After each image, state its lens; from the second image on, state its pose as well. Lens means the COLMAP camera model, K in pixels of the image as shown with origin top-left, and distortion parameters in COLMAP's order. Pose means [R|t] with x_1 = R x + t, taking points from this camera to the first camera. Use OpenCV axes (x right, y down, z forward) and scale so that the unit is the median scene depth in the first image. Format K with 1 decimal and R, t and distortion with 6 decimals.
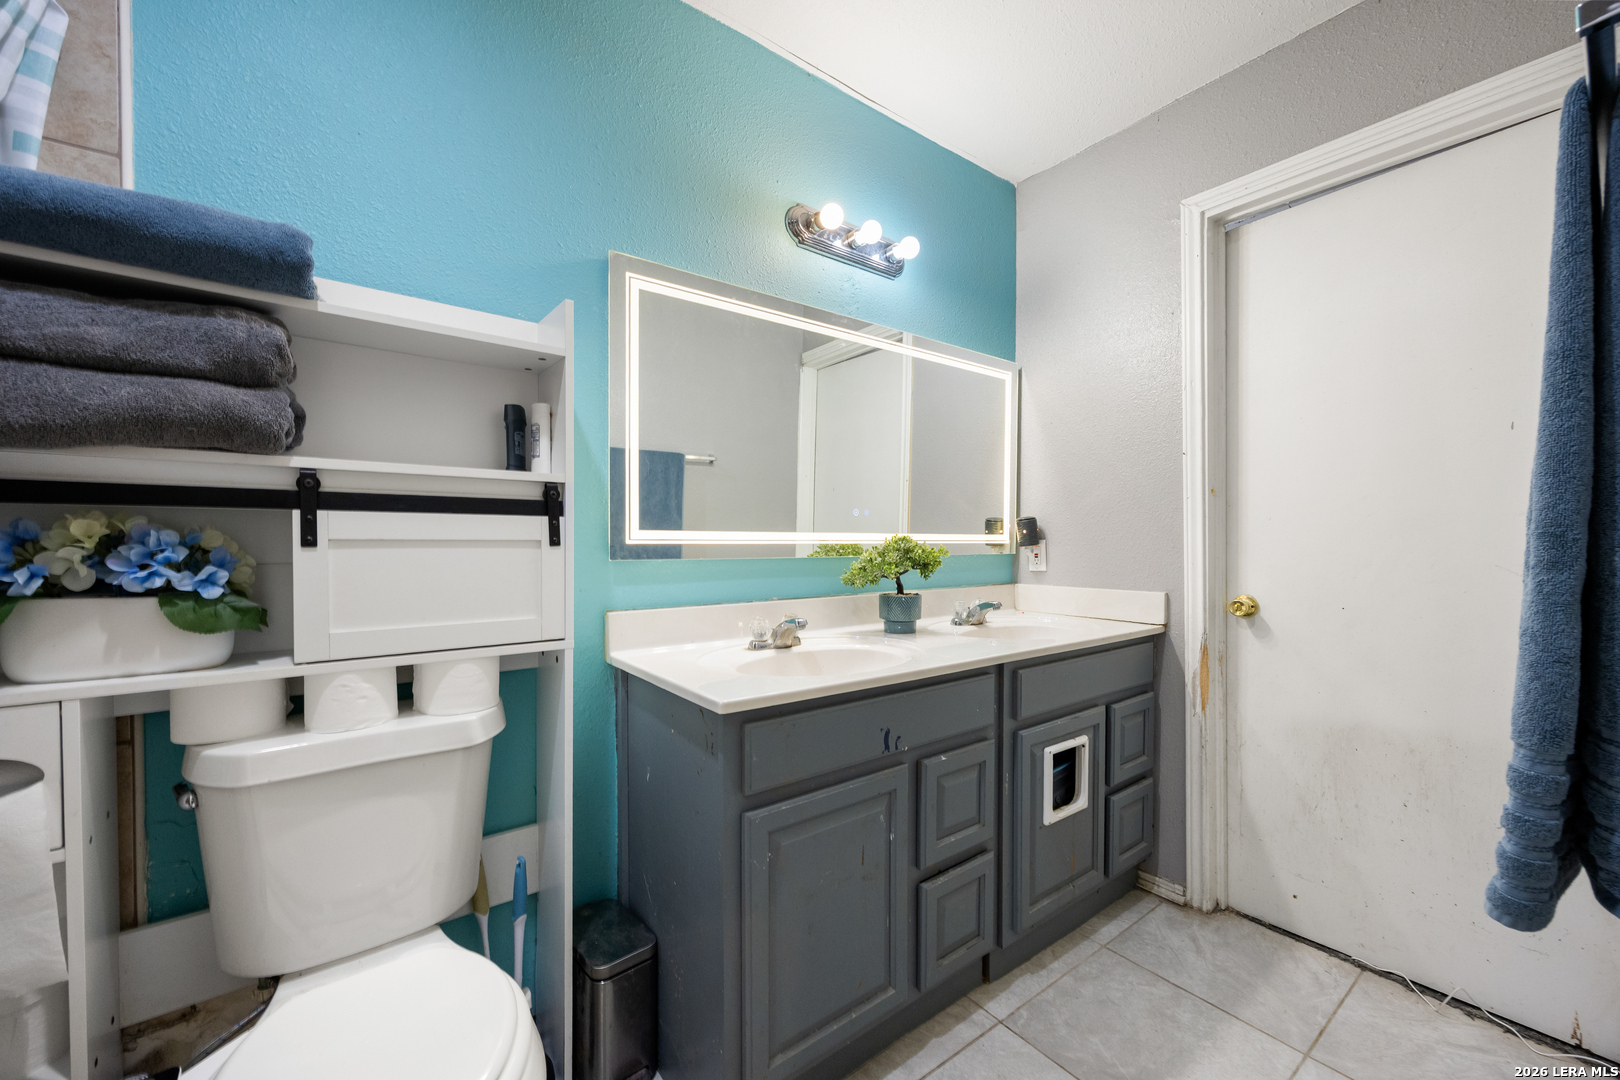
lens RADIAL K [[638.0, 0, 813.0], [0, 638.0, 559.3], [0, 0, 1]] dist [-0.000228, -0.000002]
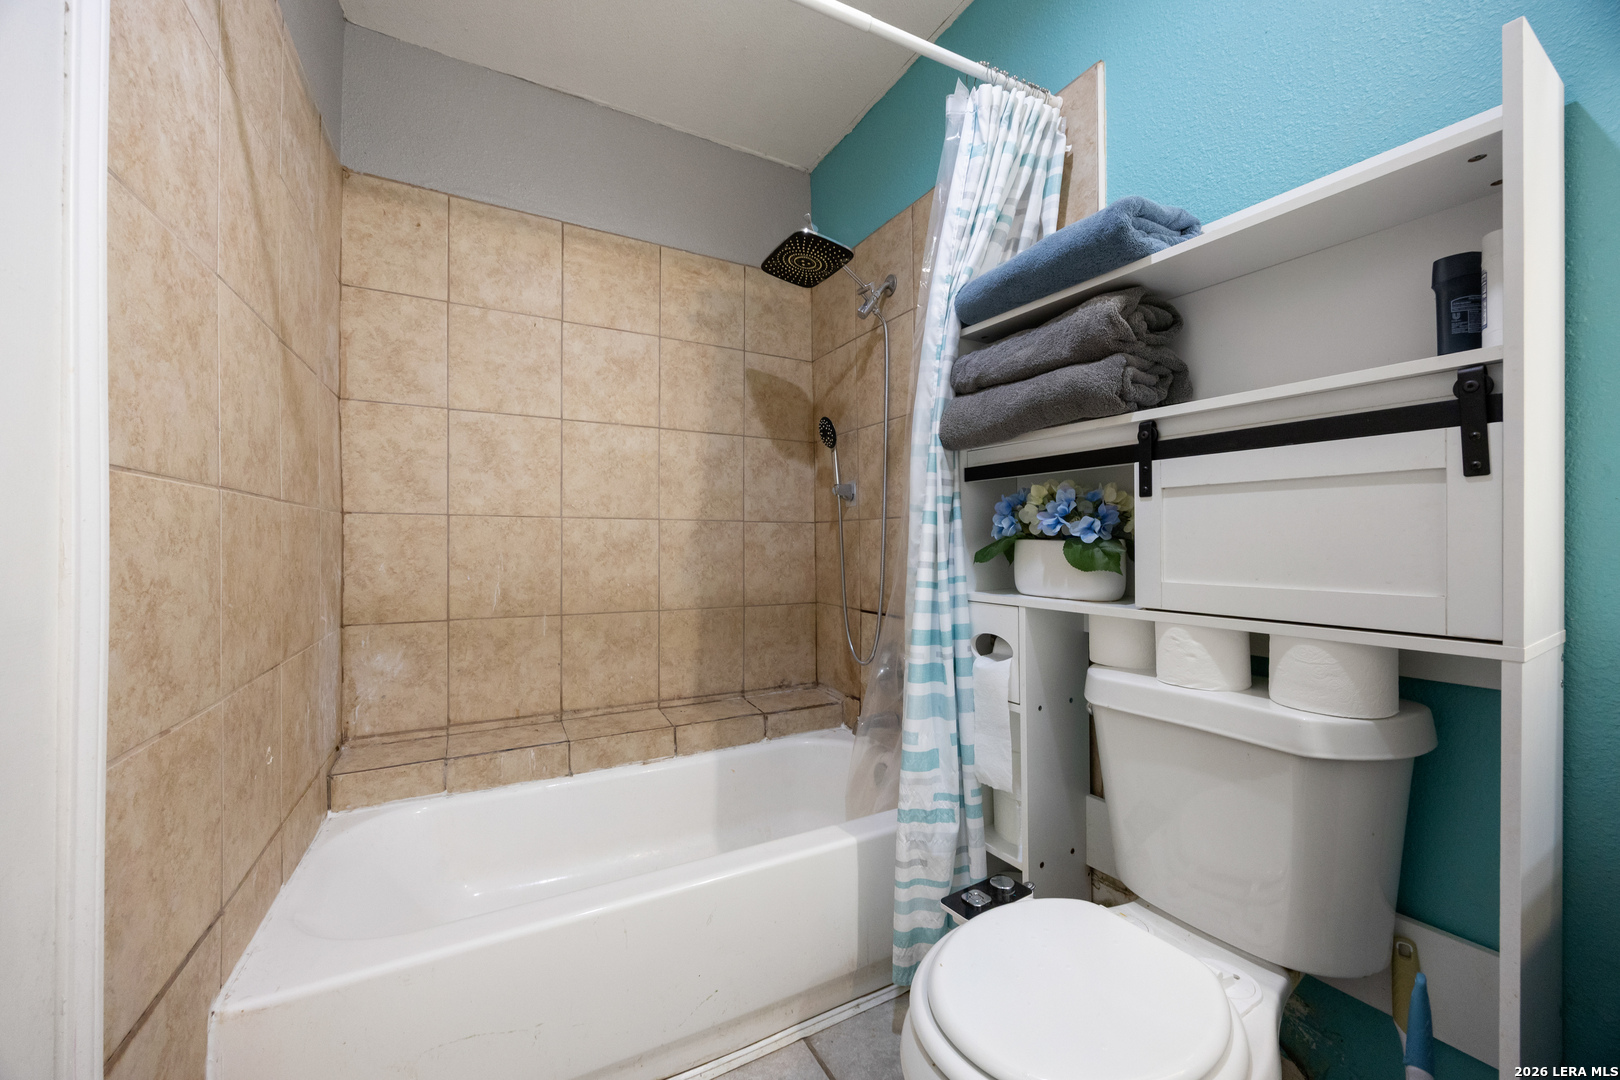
lens RADIAL K [[621.4, 0, 808.8], [0, 621.4, 537.7], [0, 0, 1]] dist [-0.000854, -0.000023]
pose [[-0.137568, 0.005088, -0.990479, 0.283311], [-0.009957, 0.999929, 0.006520, 0.045841], [0.990442, 0.010759, -0.137508, 0.593703]]
